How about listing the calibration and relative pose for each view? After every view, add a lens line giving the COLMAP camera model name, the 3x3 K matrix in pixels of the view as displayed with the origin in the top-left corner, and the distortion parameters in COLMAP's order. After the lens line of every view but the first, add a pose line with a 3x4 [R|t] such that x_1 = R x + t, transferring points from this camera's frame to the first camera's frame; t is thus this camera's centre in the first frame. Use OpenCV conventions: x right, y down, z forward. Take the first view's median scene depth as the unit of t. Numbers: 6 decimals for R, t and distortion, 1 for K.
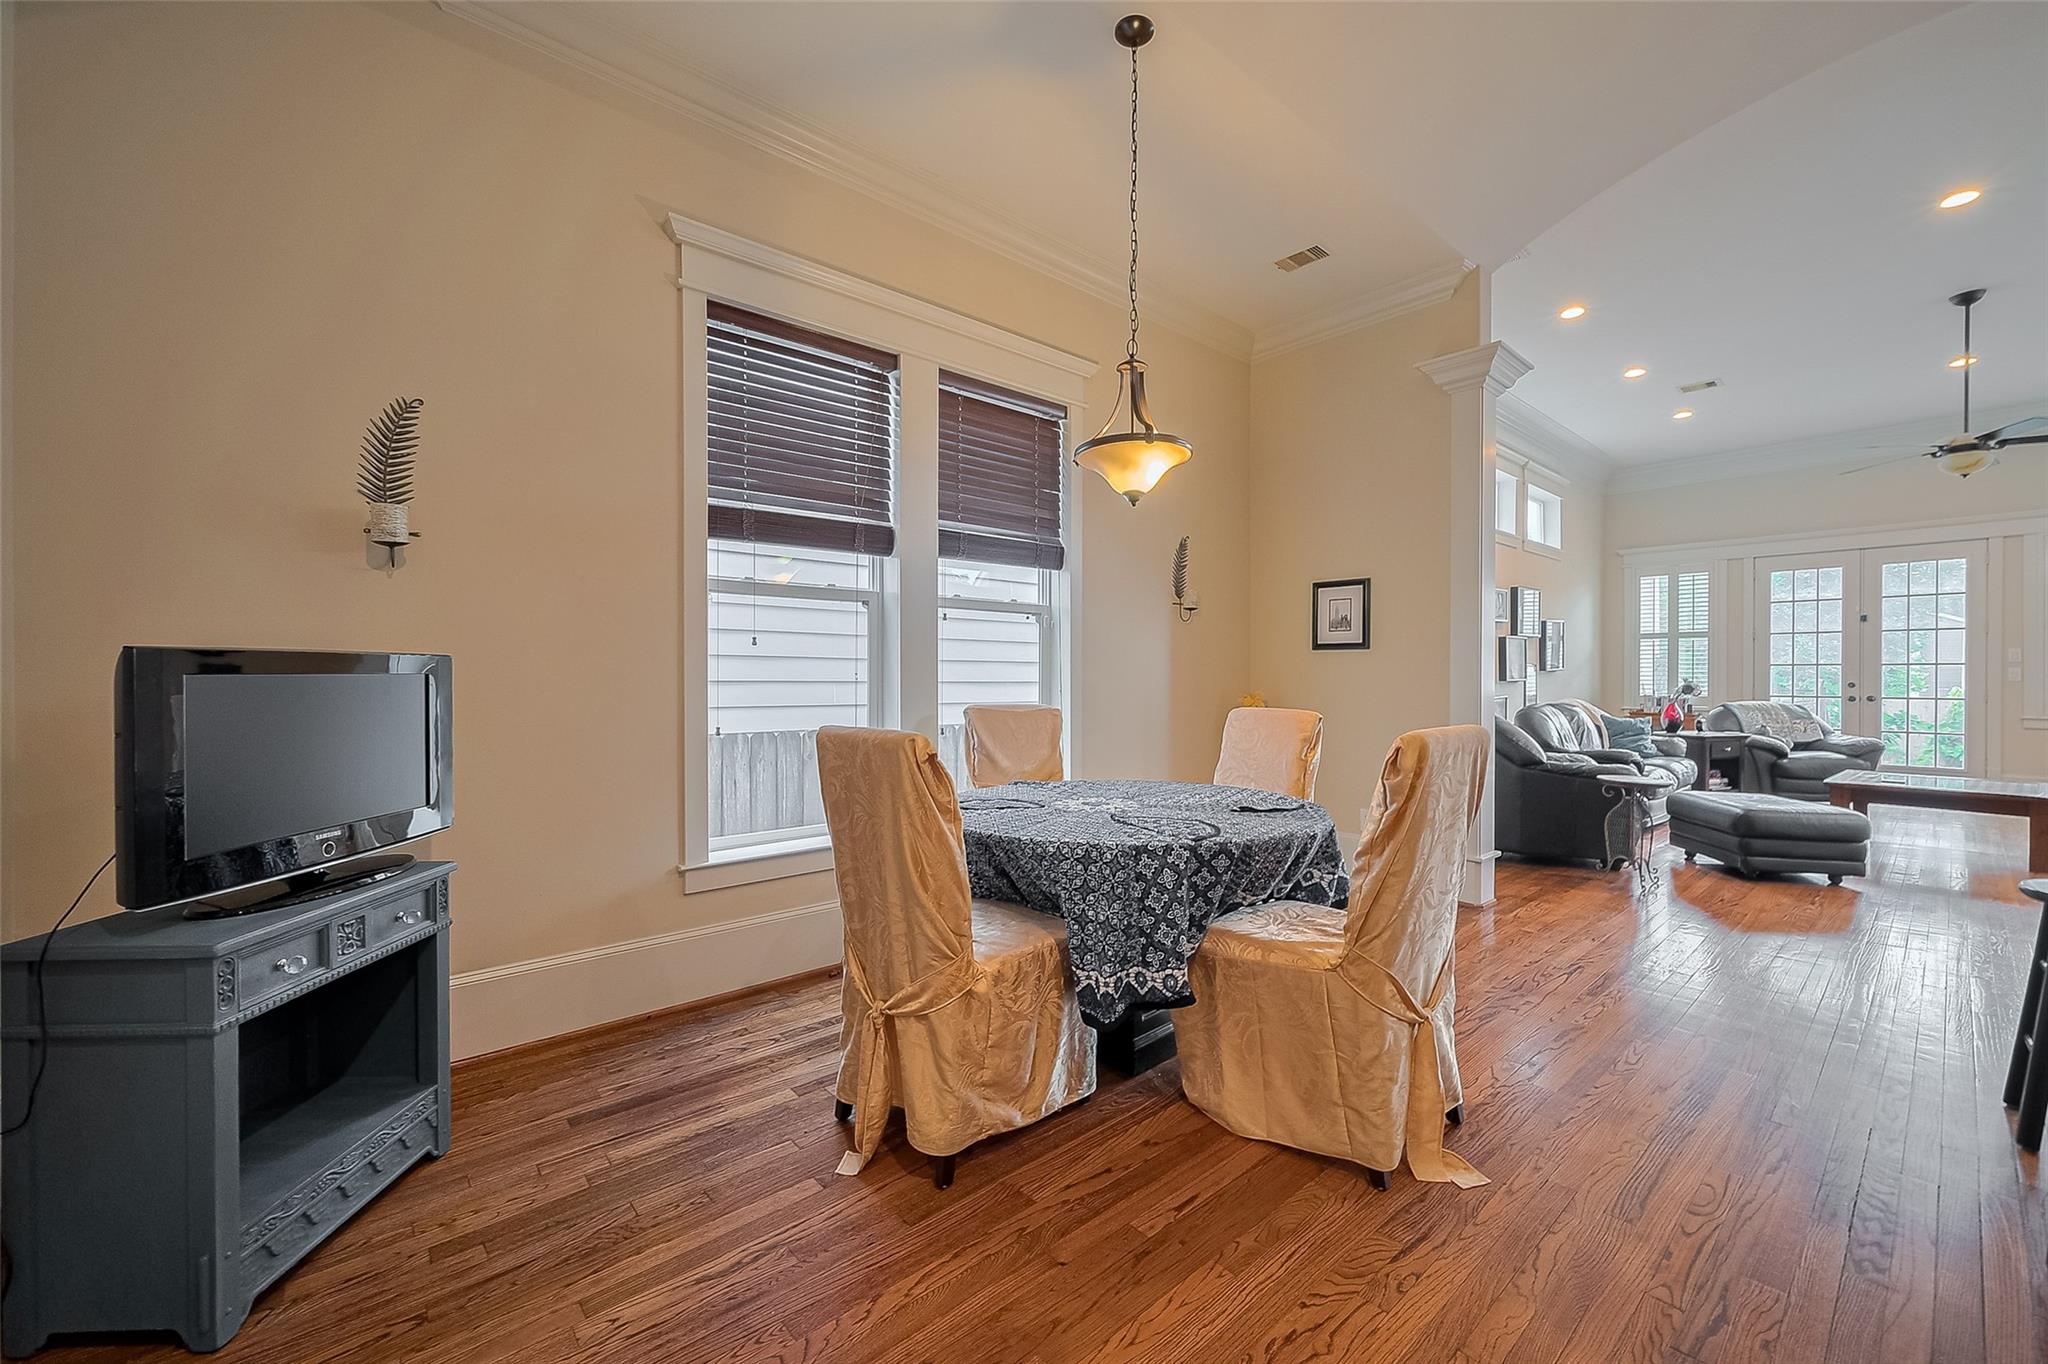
lens RADIAL K [[803.5, 0, 1026.4], [0, 803.5, 679.3], [0, 0, 1]] dist [-0.001118, 0.000038]
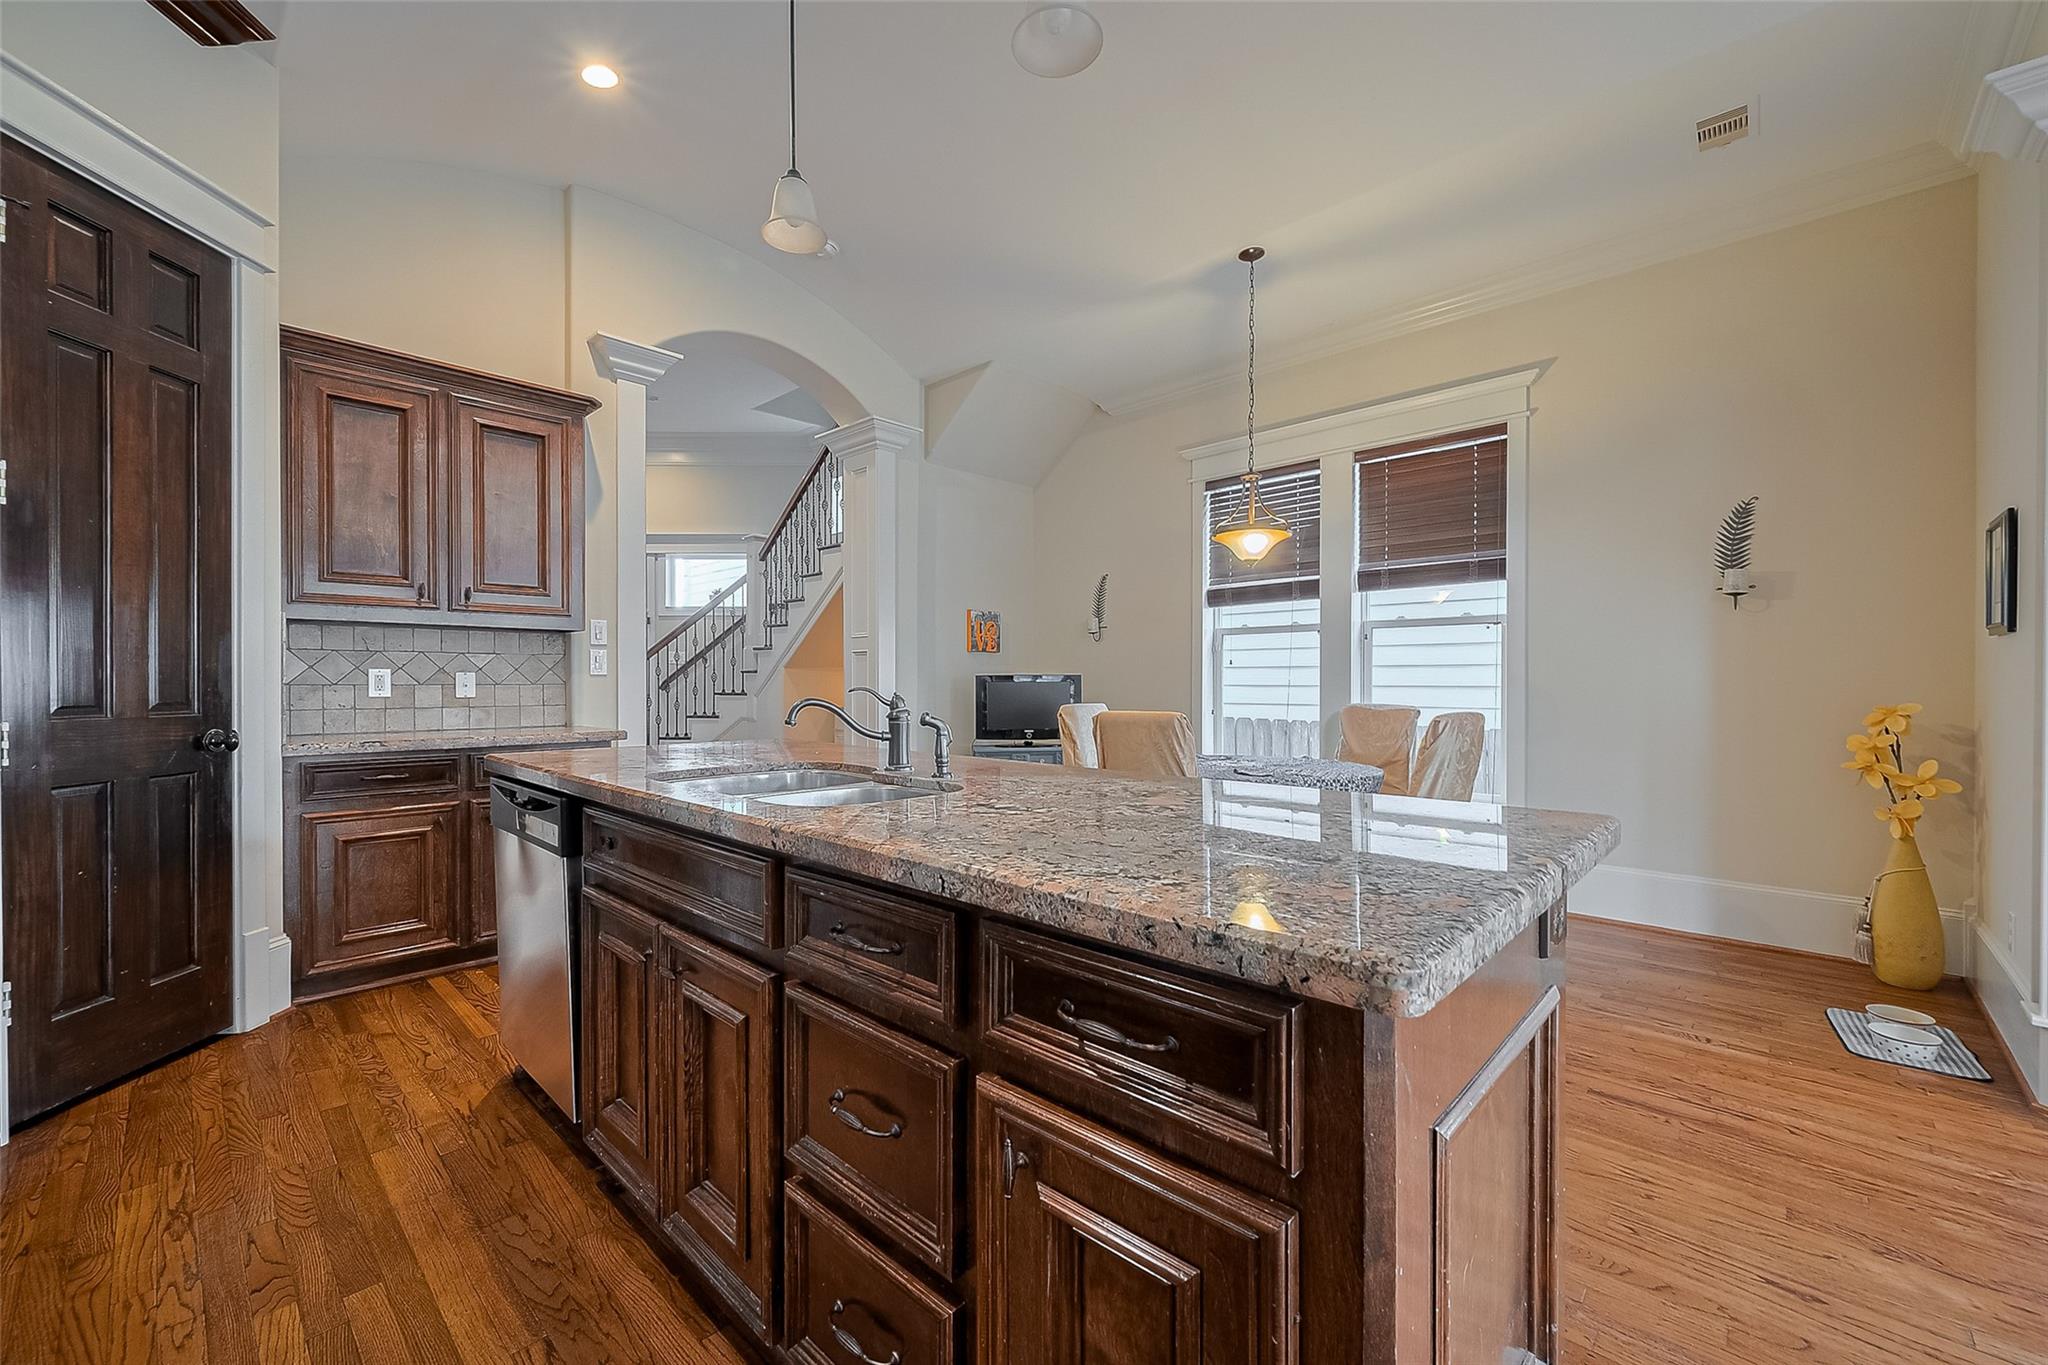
lens RADIAL K [[809.3, 0, 1024.0], [0, 809.3, 682.5], [0, 0, 1]] dist [-0.000630, -0.000078]
pose [[0.102328, 0.000297, -0.994751, 1.030028], [-0.003736, 0.999993, -0.000086, 0.000569], [0.994744, 0.003725, 0.102329, 0.269257]]
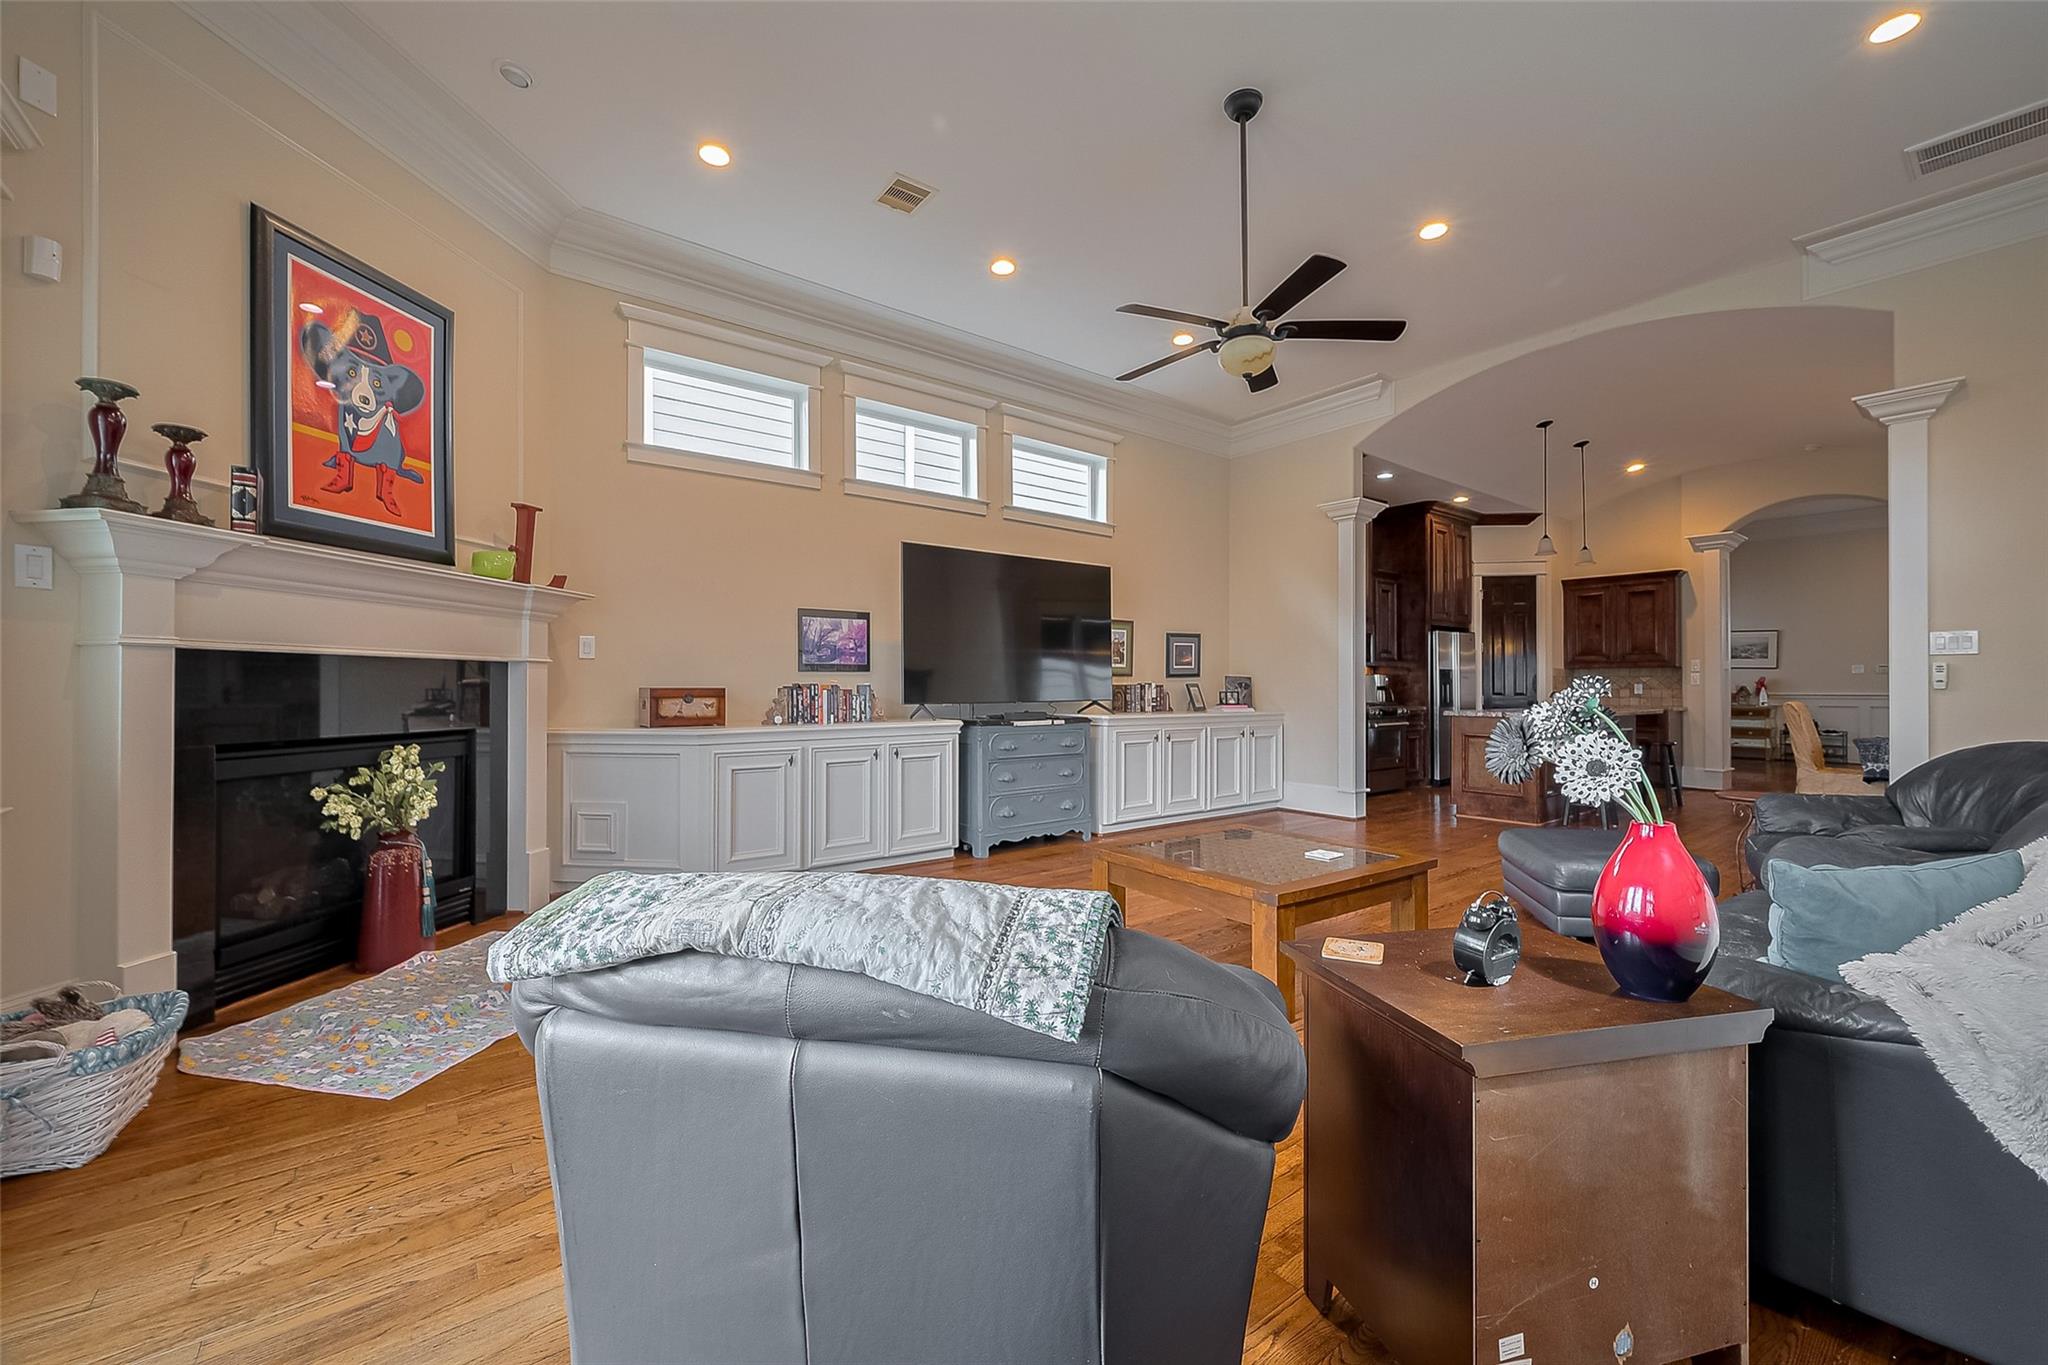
lens RADIAL K [[803.5, 0, 1026.4], [0, 803.5, 679.8], [0, 0, 1]] dist [-0.001118, 0.000038]
pose [[-0.998129, -0.003097, 0.061060, 1.698690], [-0.003552, 0.999967, -0.007341, 0.002536], [-0.061035, -0.007544, -0.998107, 2.178081]]
